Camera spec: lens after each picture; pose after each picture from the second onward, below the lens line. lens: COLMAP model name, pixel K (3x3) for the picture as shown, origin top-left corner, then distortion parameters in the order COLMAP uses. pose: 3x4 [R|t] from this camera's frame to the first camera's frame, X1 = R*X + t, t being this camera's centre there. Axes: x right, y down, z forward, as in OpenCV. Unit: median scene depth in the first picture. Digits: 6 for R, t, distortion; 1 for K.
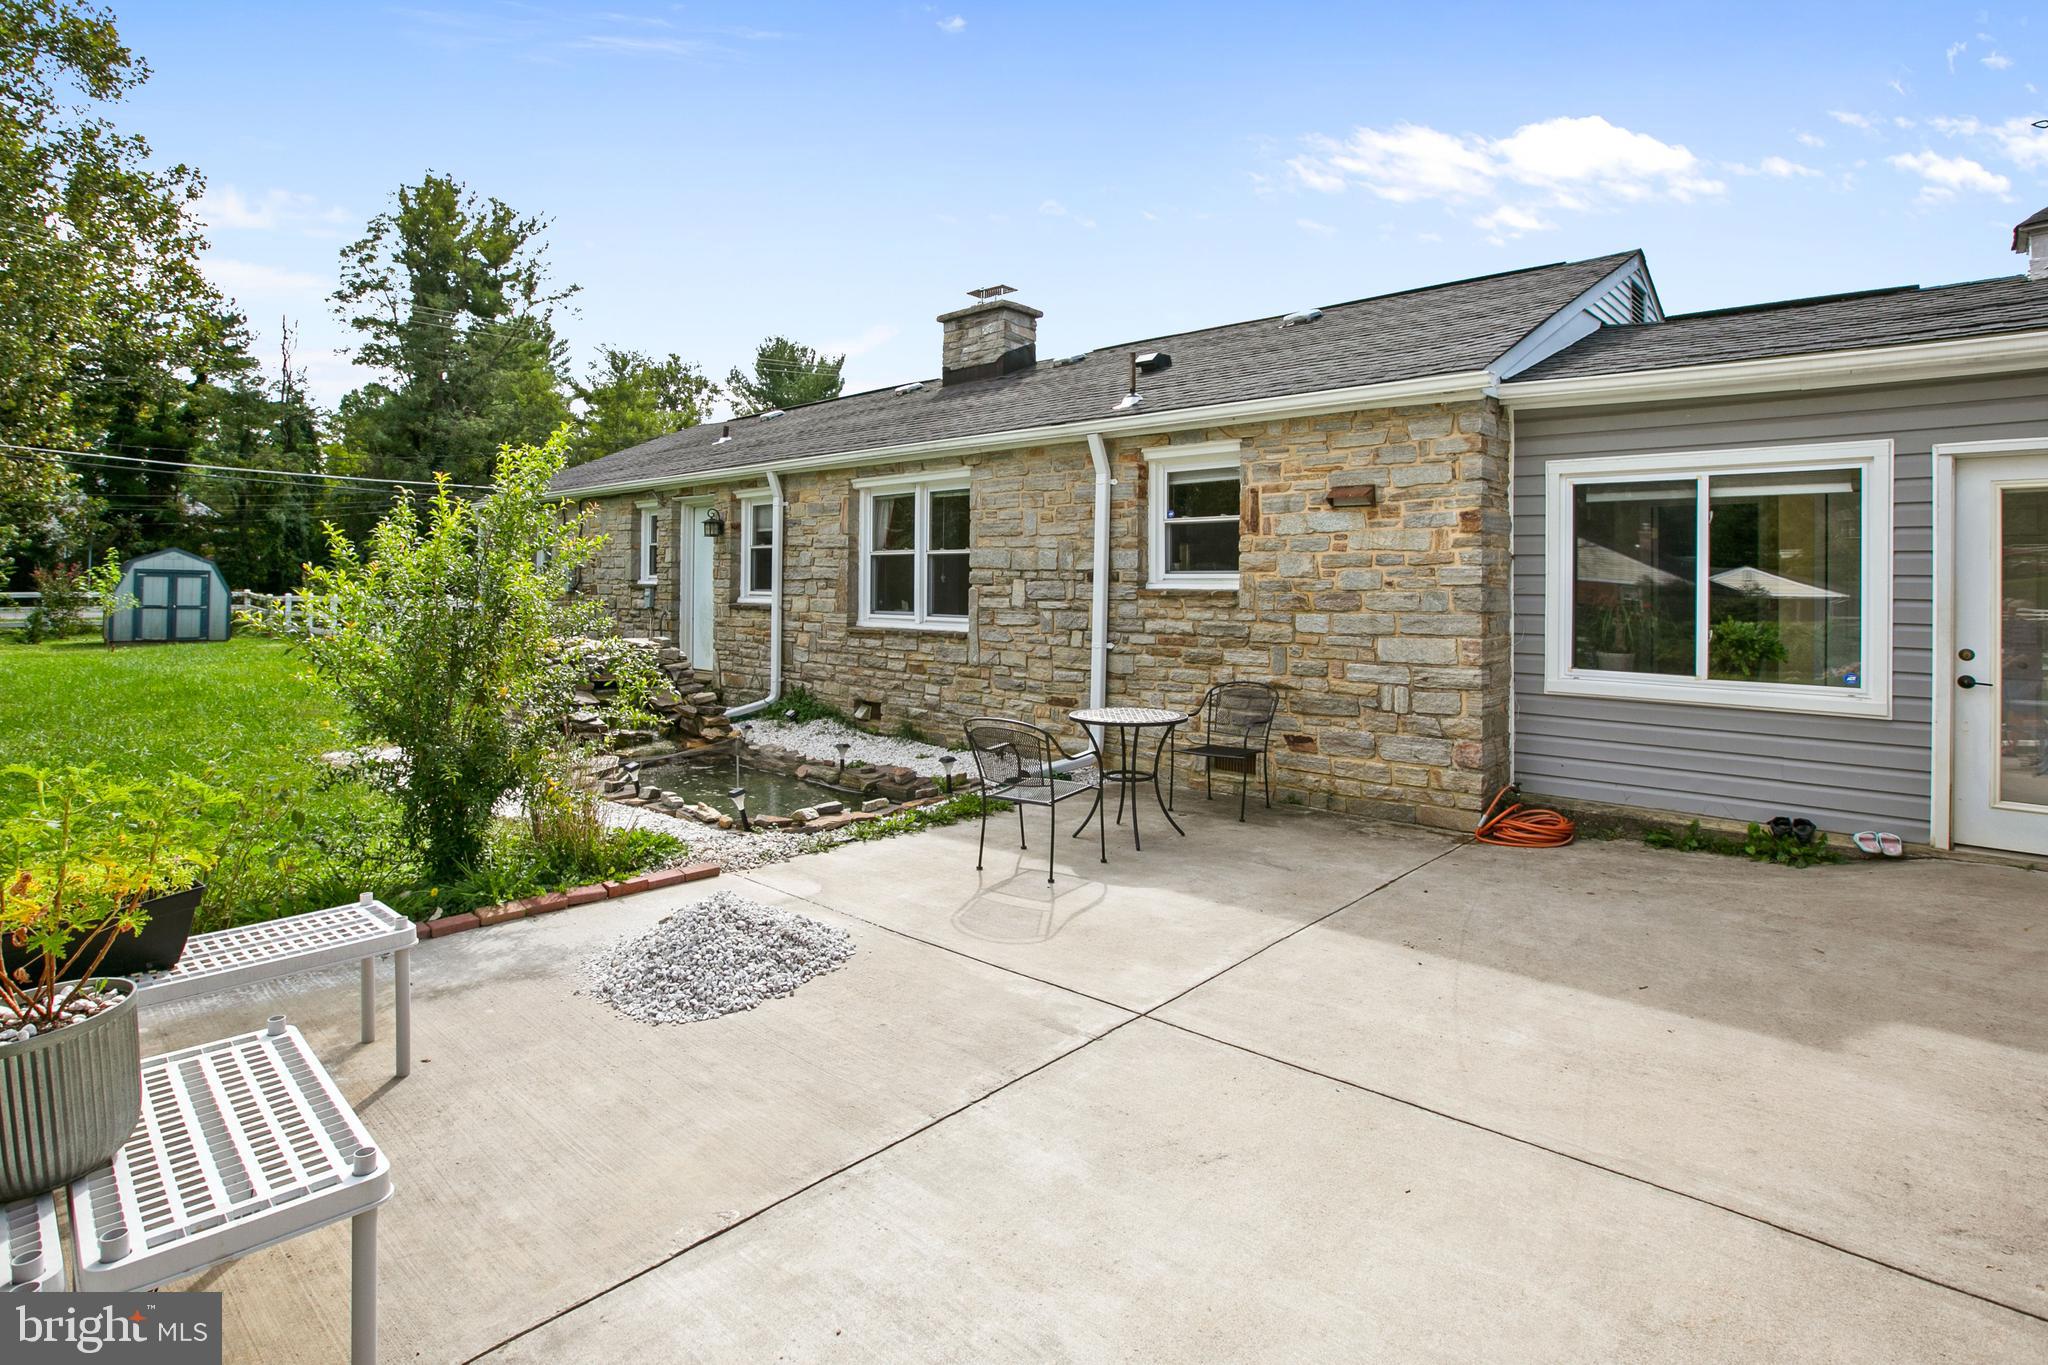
lens RADIAL K [[1023.8, 0, 1003.0], [0, 1023.8, 590.4], [0, 0, 1]] dist [-0.017497, 0.001648]
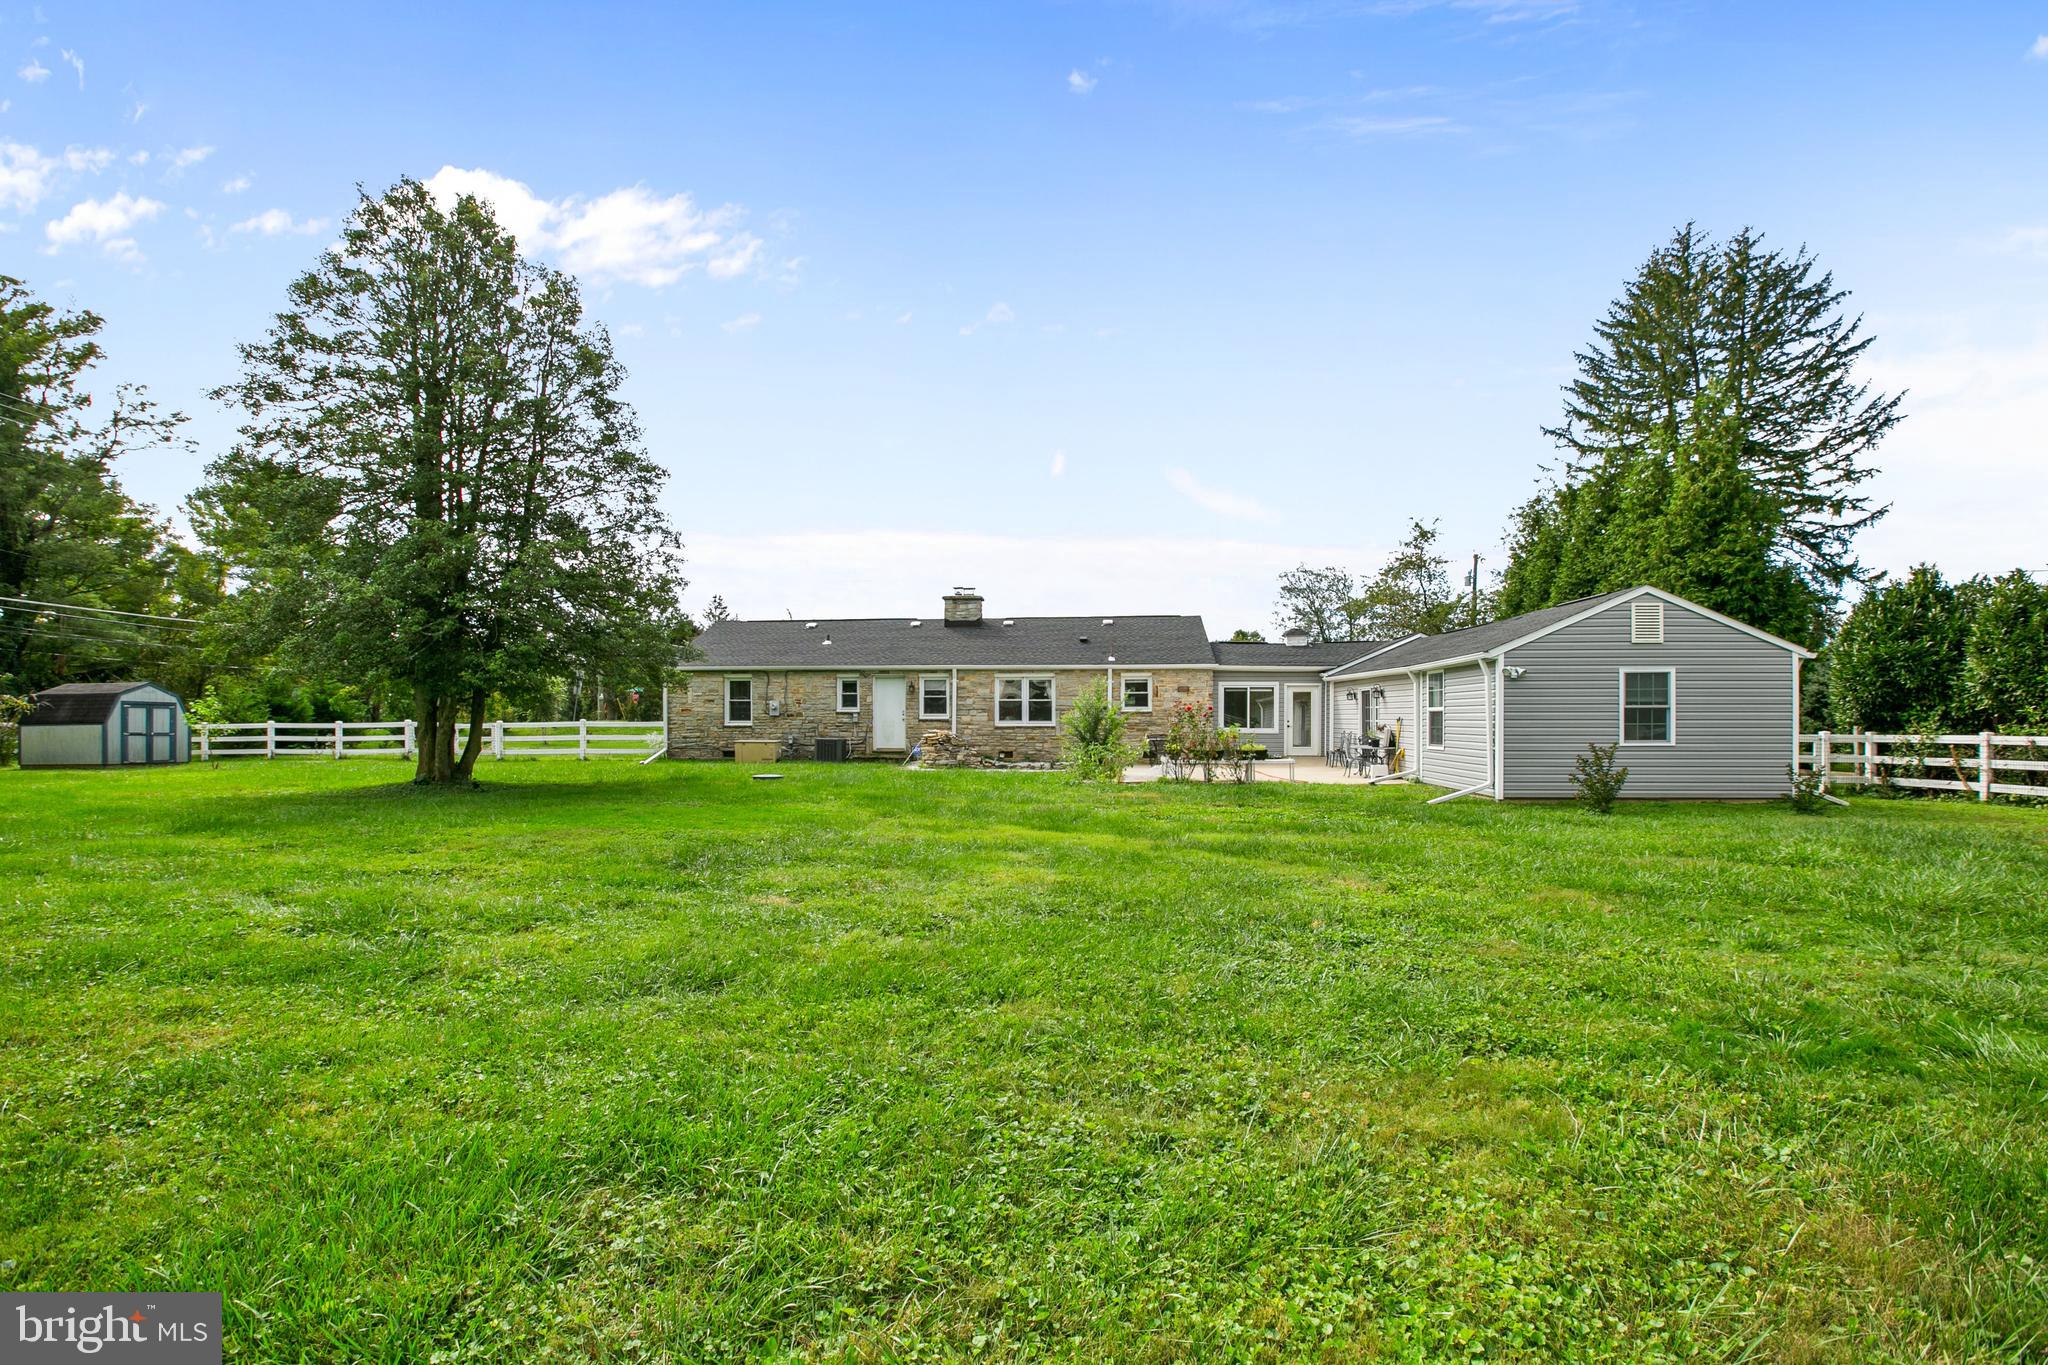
lens RADIAL K [[960.9, 0, 1026.4], [0, 960.9, 720.7], [0, 0, 1]] dist [-0.011604, 0.000056]
pose [[0.791635, -0.005385, 0.610971, -1.718389], [0.008107, 0.999966, -0.001690, 0.026937], [-0.610940, 0.006291, 0.791652, -1.161839]]
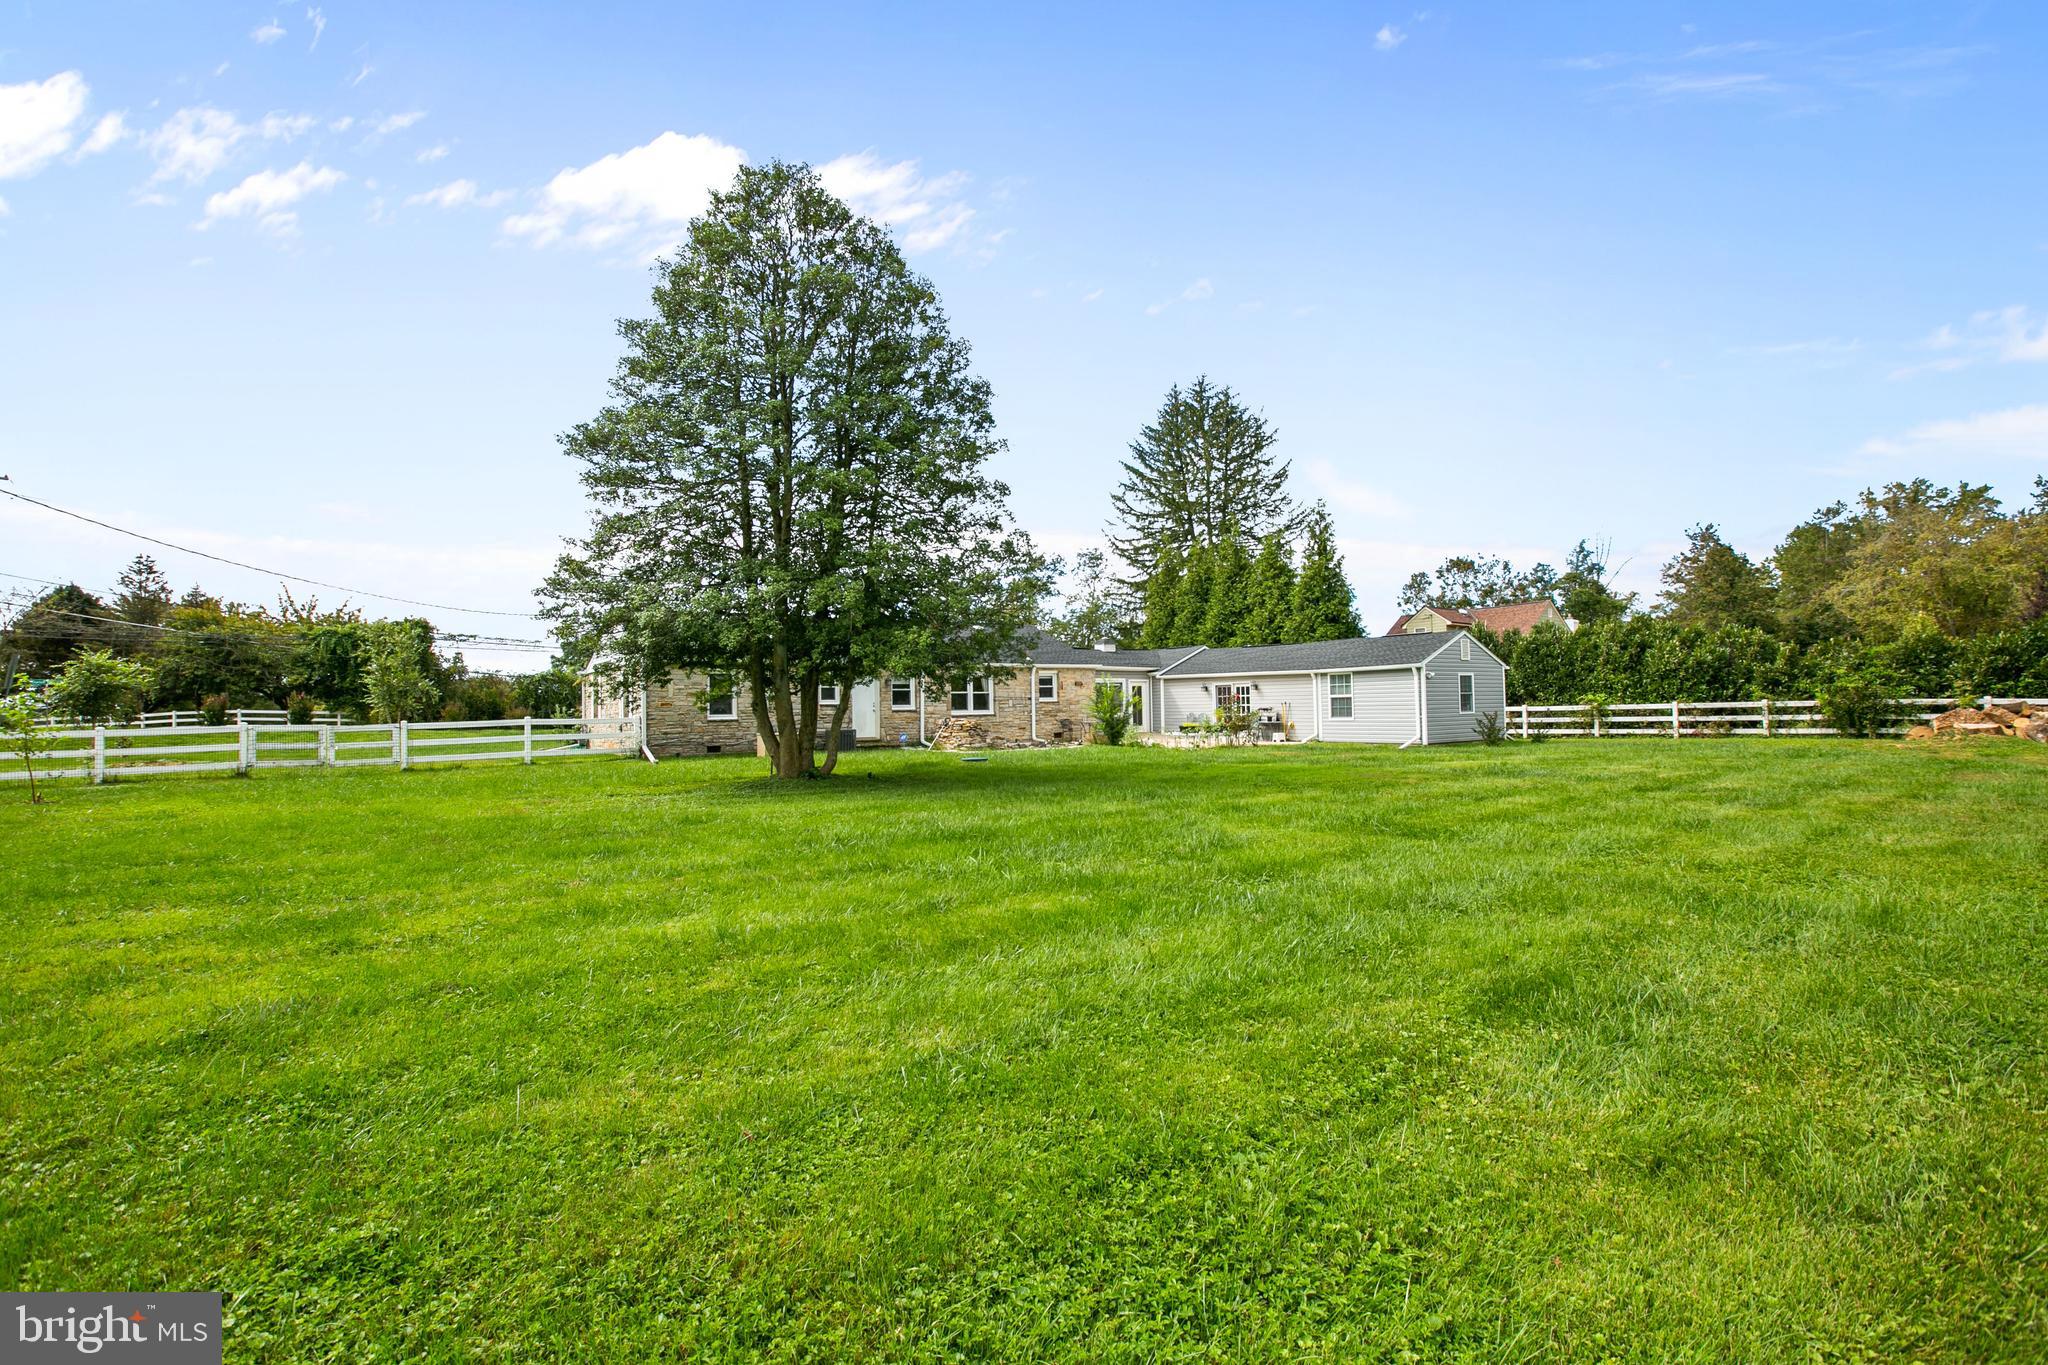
lens RADIAL K [[960.9, 0, 1026.4], [0, 960.9, 720.7], [0, 0, 1]] dist [-0.011604, 0.000056]
pose [[0.182587, -0.018384, 0.983018, -3.133907], [0.026109, 0.999563, 0.013843, 0.018317], [-0.982843, 0.023138, 0.182988, 0.215698]]
